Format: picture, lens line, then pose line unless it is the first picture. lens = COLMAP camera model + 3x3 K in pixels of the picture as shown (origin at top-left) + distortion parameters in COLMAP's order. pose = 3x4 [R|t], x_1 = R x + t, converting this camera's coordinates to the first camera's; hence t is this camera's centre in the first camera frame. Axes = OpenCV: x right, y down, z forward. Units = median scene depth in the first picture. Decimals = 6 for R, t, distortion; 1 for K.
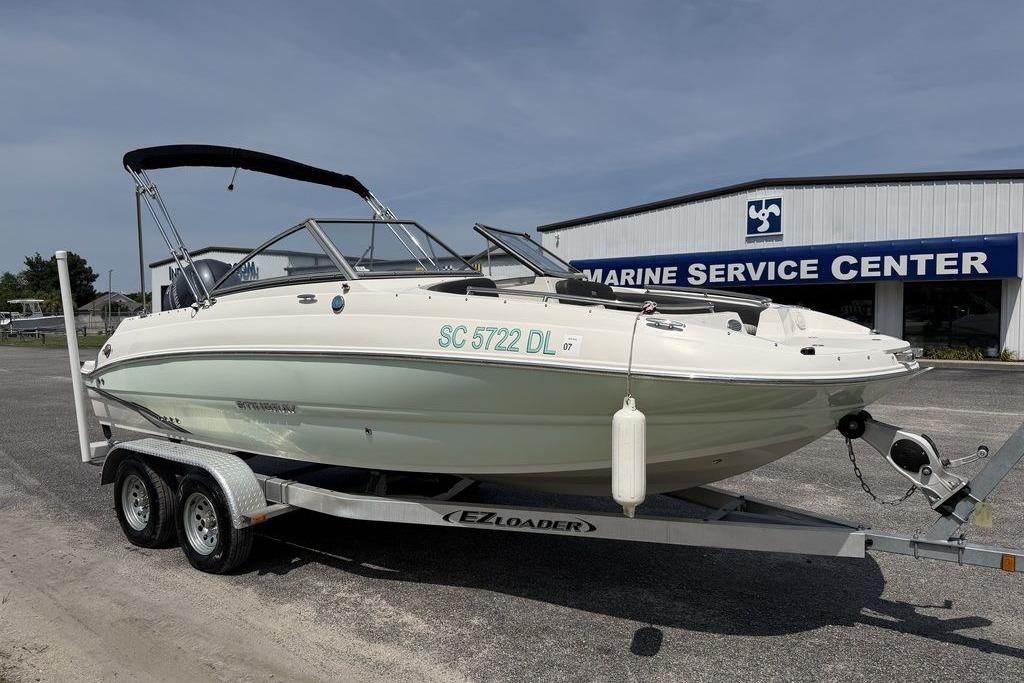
lens RADIAL K [[719.0, 0, 505.4], [0, 719.0, 360.1], [0, 0, 1]] dist [0.037543, -0.057077]
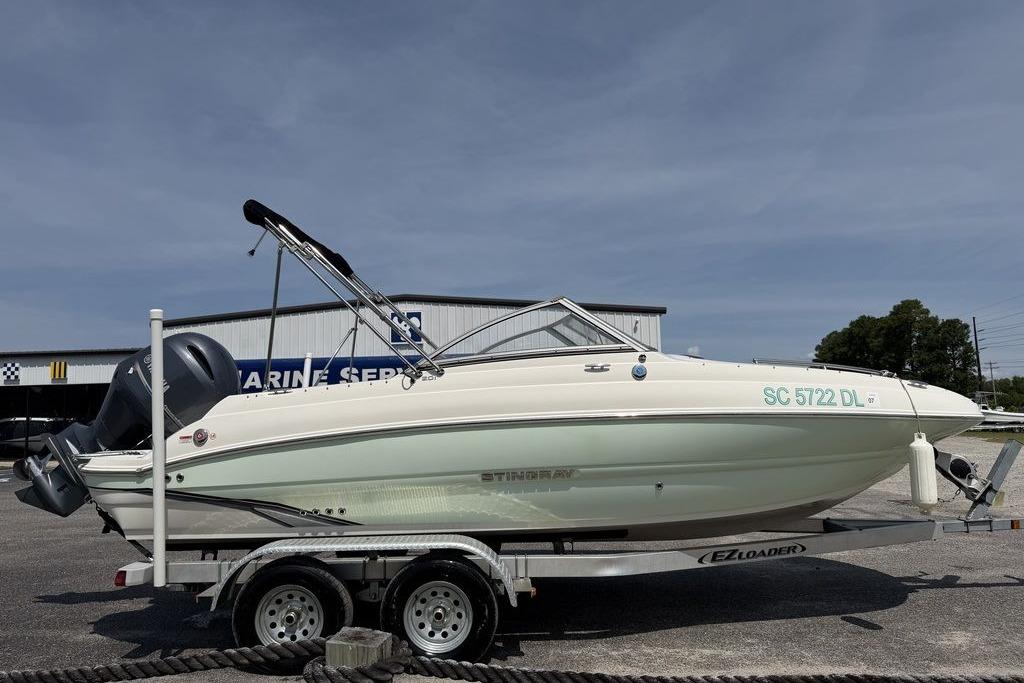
lens RADIAL K [[719.0, 0, 503.4], [0, 719.0, 339.8], [0, 0, 1]] dist [0.037543, -0.057077]
pose [[0.801906, 0.050385, 0.595322, -0.767748], [0.057042, 0.985429, -0.160237, 0.028769], [-0.594721, 0.162453, 0.787347, 0.166241]]
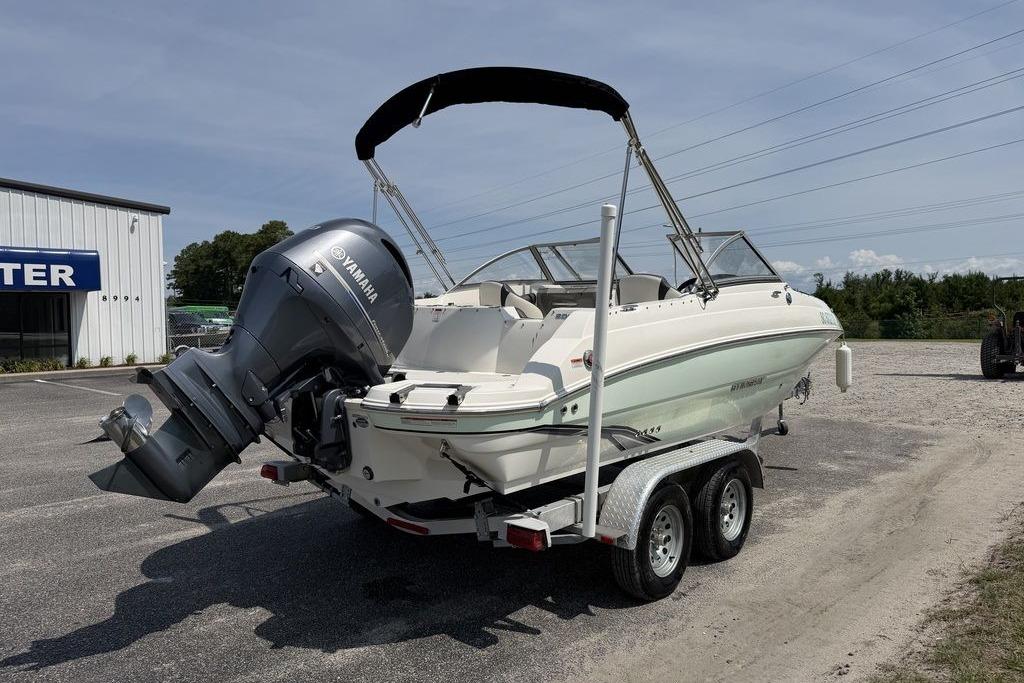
lens RADIAL K [[719.0, 0, 518.1], [0, 719.0, 349.8], [0, 0, 1]] dist [0.037543, -0.057077]
pose [[0.071837, -0.043073, 0.996486, -1.229046], [0.081030, 0.996017, 0.037211, -0.051847], [-0.994120, 0.078072, 0.075041, 1.023782]]
